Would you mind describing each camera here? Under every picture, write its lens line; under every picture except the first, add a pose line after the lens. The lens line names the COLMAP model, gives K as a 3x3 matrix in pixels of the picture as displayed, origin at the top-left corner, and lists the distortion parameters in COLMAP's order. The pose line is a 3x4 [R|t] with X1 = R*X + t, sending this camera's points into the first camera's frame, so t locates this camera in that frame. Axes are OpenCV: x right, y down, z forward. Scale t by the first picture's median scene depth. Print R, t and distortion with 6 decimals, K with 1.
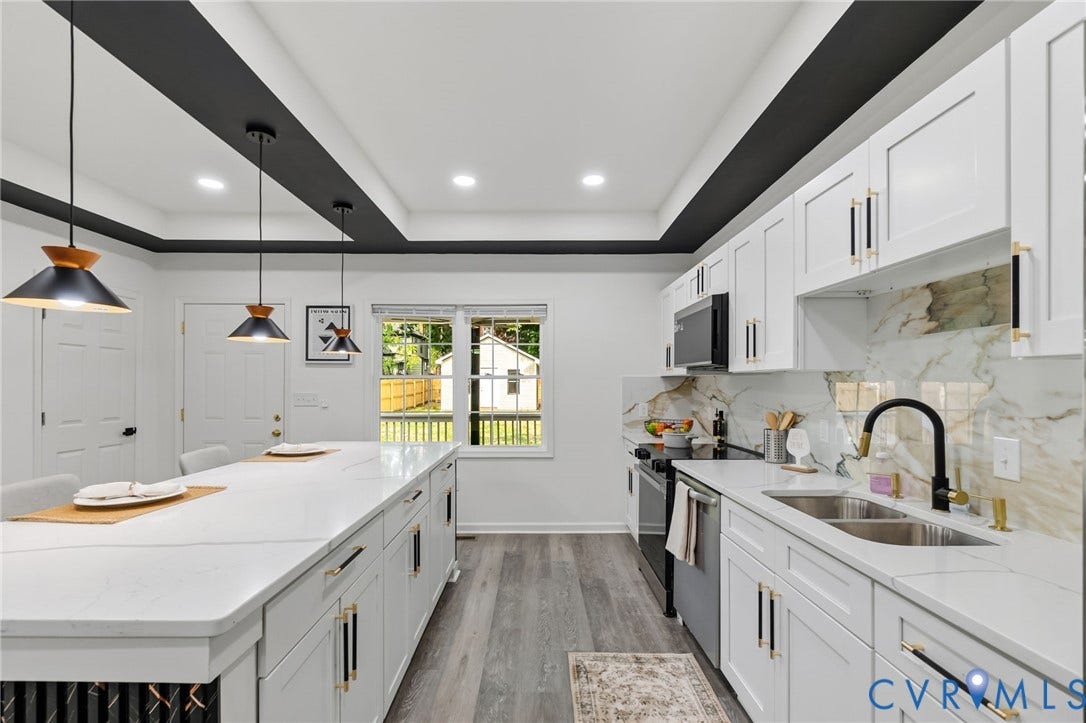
lens RADIAL K [[469.1, 0, 541.6], [0, 469.1, 385.6], [0, 0, 1]] dist [-0.001714, -0.001289]
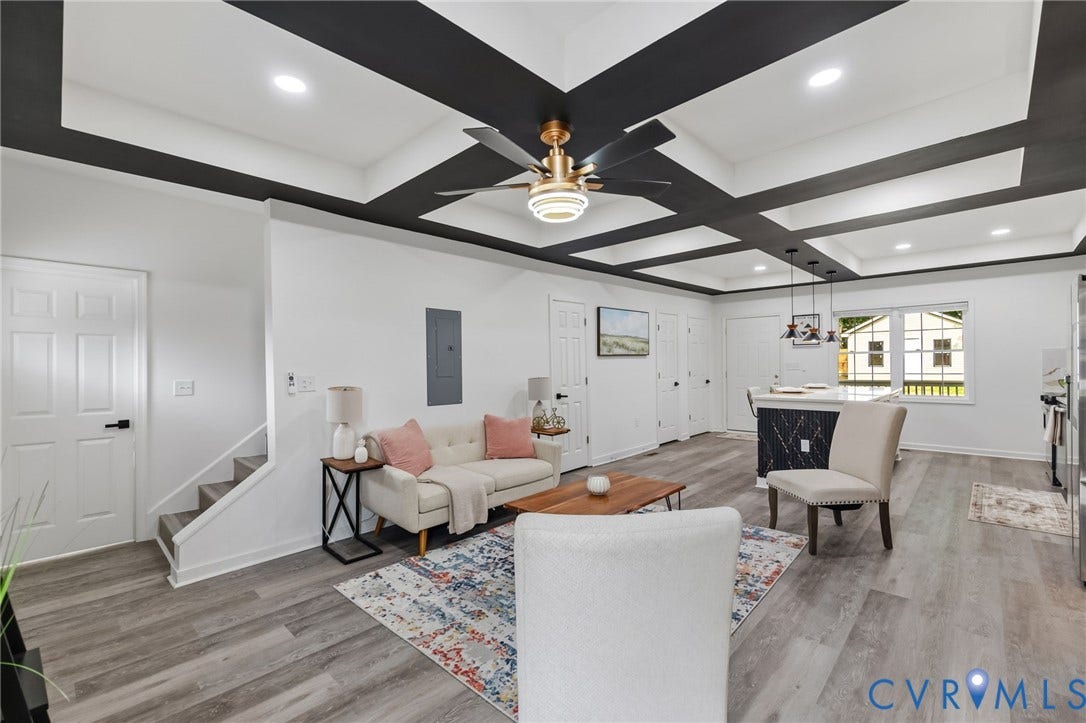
lens RADIAL K [[469.1, 0, 531.9], [0, 469.1, 366.8], [0, 0, 1]] dist [-0.001714, -0.001289]
pose [[0.711800, -0.003258, -0.702375, 0.081436], [0.012676, 0.999886, 0.008208, 0.004613], [0.702268, -0.014746, 0.711760, -1.267195]]
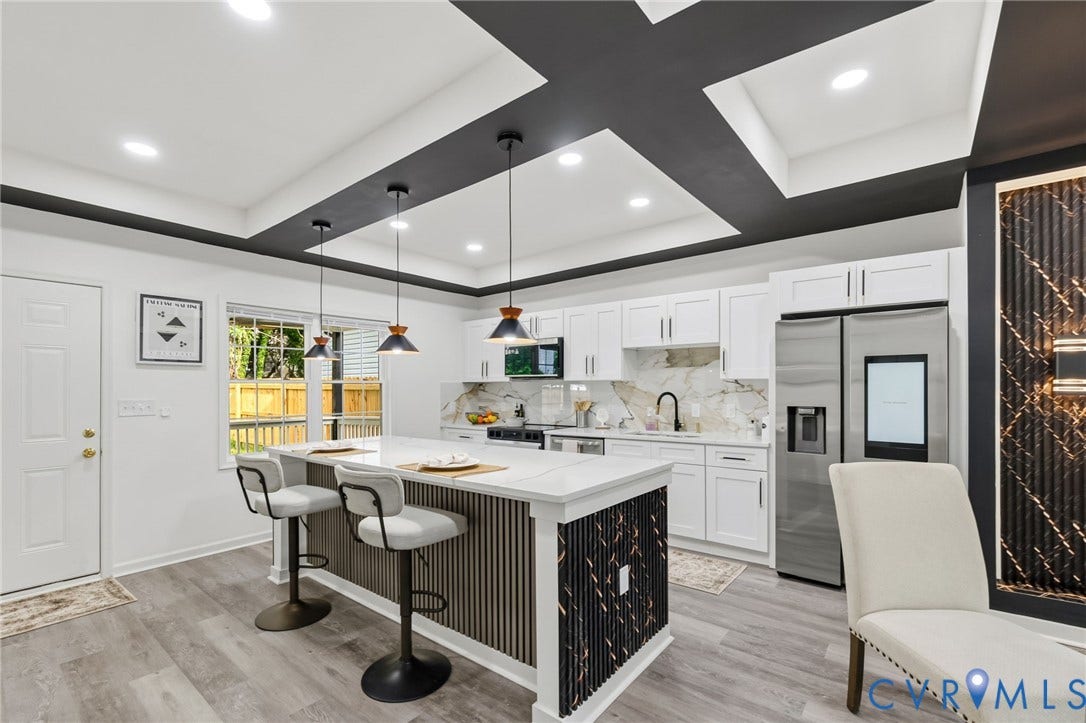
lens RADIAL K [[479.4, 0, 540.7], [0, 479.4, 388.5], [0, 0, 1]] dist [0.000747, -0.001231]
pose [[0.634287, -0.003722, 0.773089, -0.847040], [0.008163, 0.999965, -0.001884, 0.003579], [-0.773055, 0.007506, 0.634295, -0.088777]]
